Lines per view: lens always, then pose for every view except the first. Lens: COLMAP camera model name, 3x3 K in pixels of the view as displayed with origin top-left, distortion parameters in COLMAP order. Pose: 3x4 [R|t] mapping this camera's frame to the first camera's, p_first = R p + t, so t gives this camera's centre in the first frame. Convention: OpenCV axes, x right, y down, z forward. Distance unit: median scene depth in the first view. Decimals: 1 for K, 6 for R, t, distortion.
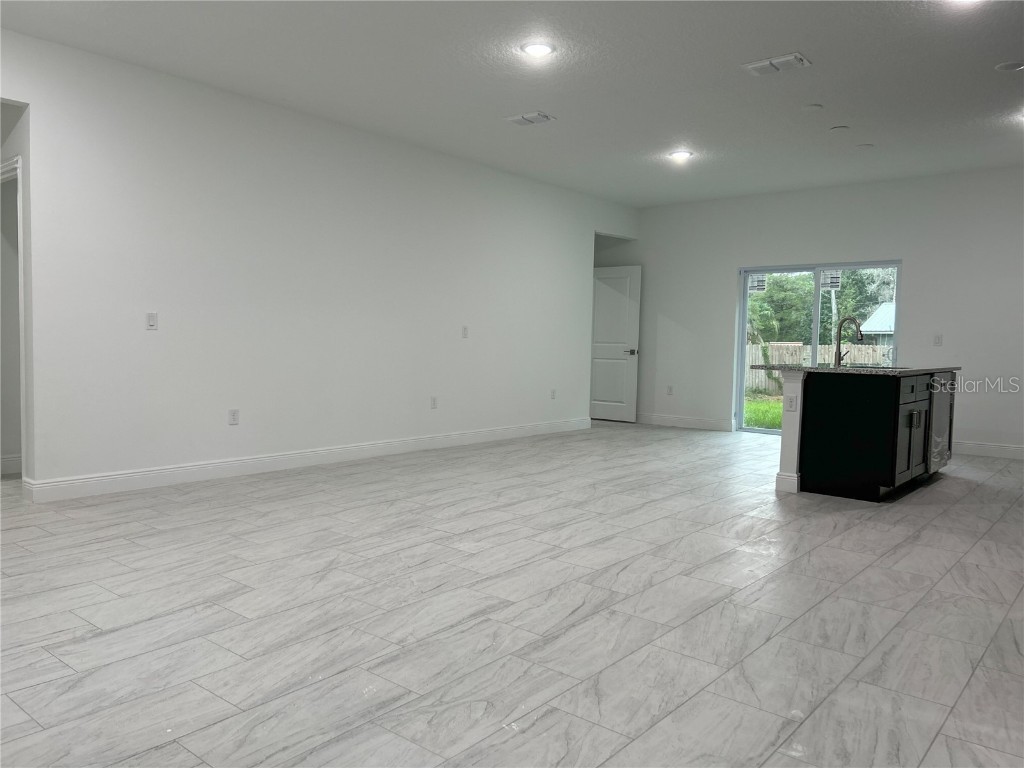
lens RADIAL K [[788.7, 0, 511.8], [0, 788.7, 387.6], [0, 0, 1]] dist [0.029162, -0.021649]
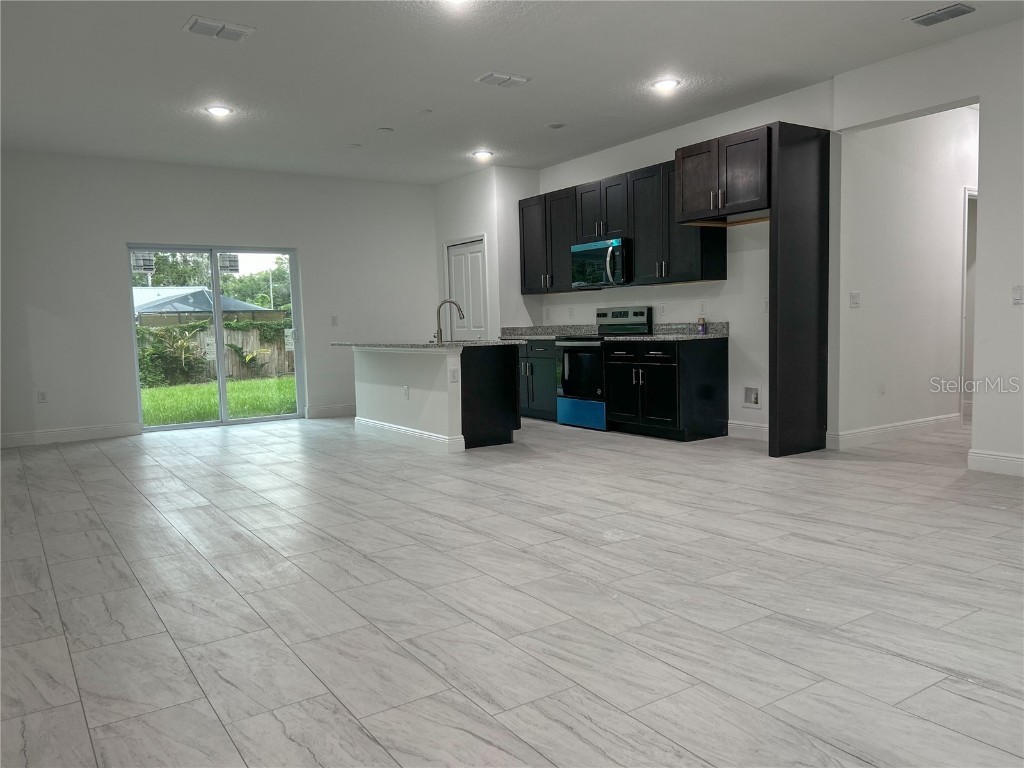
lens RADIAL K [[788.7, 0, 514.5], [0, 788.7, 387.7], [0, 0, 1]] dist [0.029162, -0.021649]
pose [[0.263710, -0.107368, 0.958608, -1.086661], [0.092048, 0.992052, 0.085792, -0.078470], [-0.960200, 0.065614, 0.271497, 0.932524]]
